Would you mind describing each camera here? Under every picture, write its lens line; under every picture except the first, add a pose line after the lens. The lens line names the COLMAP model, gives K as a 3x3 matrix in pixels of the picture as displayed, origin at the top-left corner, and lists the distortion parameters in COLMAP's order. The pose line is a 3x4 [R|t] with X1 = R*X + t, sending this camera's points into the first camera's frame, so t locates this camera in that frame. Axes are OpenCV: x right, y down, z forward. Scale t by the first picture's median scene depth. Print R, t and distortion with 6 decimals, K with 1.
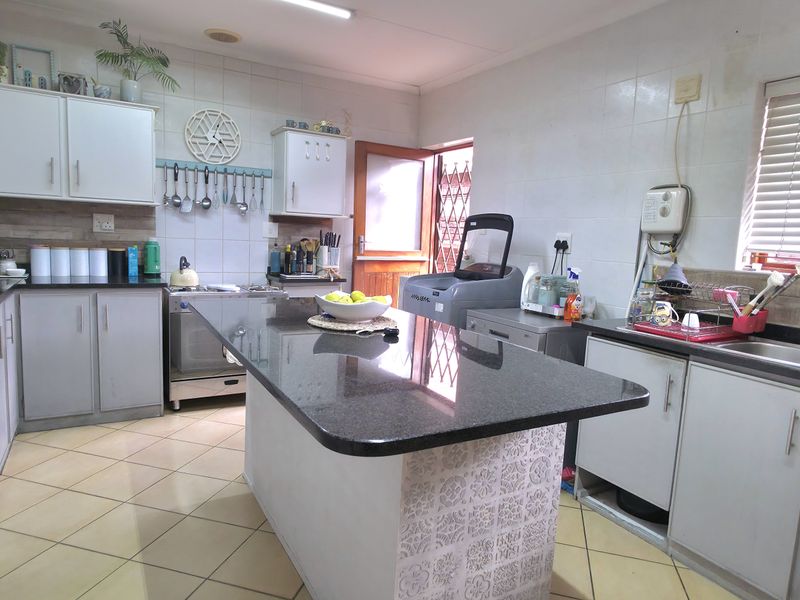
lens RADIAL K [[518.9, 0, 397.6], [0, 518.9, 299.0], [0, 0, 1]] dist [0.003380, -0.002371]
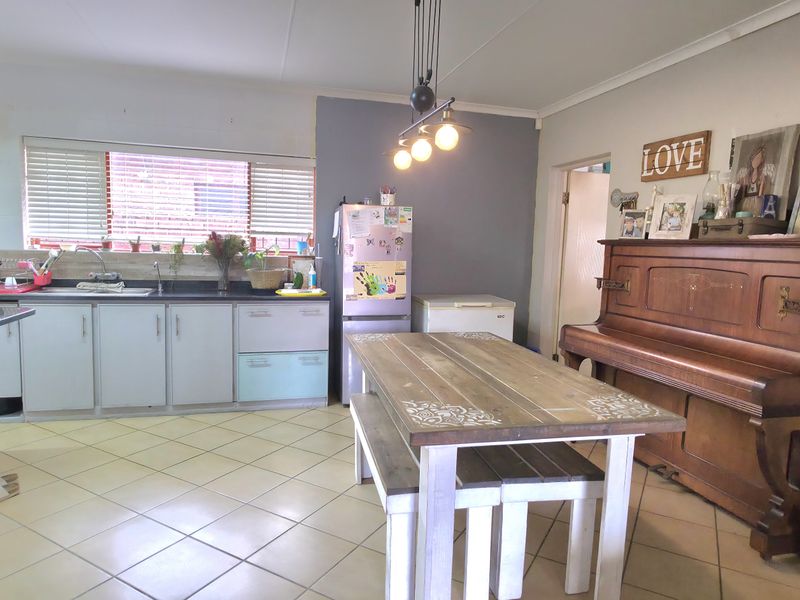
lens RADIAL K [[518.9, 0, 397.6], [0, 518.9, 299.0], [0, 0, 1]] dist [0.003380, -0.002371]
pose [[0.229192, -0.143327, 0.962771, -0.441758], [0.098492, 0.987438, 0.123552, 0.007637], [-0.968385, 0.066509, 0.240429, -0.336192]]
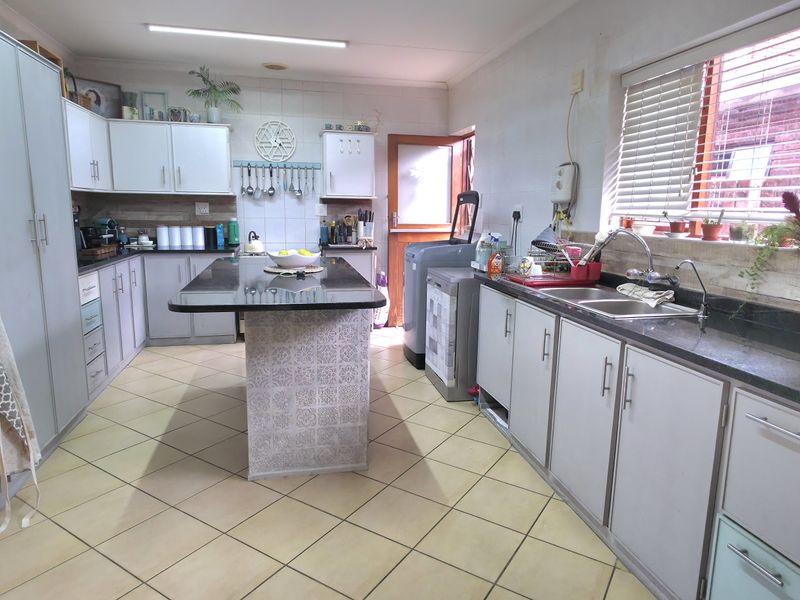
lens RADIAL K [[518.9, 0, 397.6], [0, 518.9, 299.0], [0, 0, 1]] dist [0.003380, -0.002371]
pose [[0.953879, 0.020259, -0.299508, 0.373390], [-0.007686, 0.999041, 0.043095, 0.035975], [0.300094, -0.038805, 0.953120, -0.208467]]
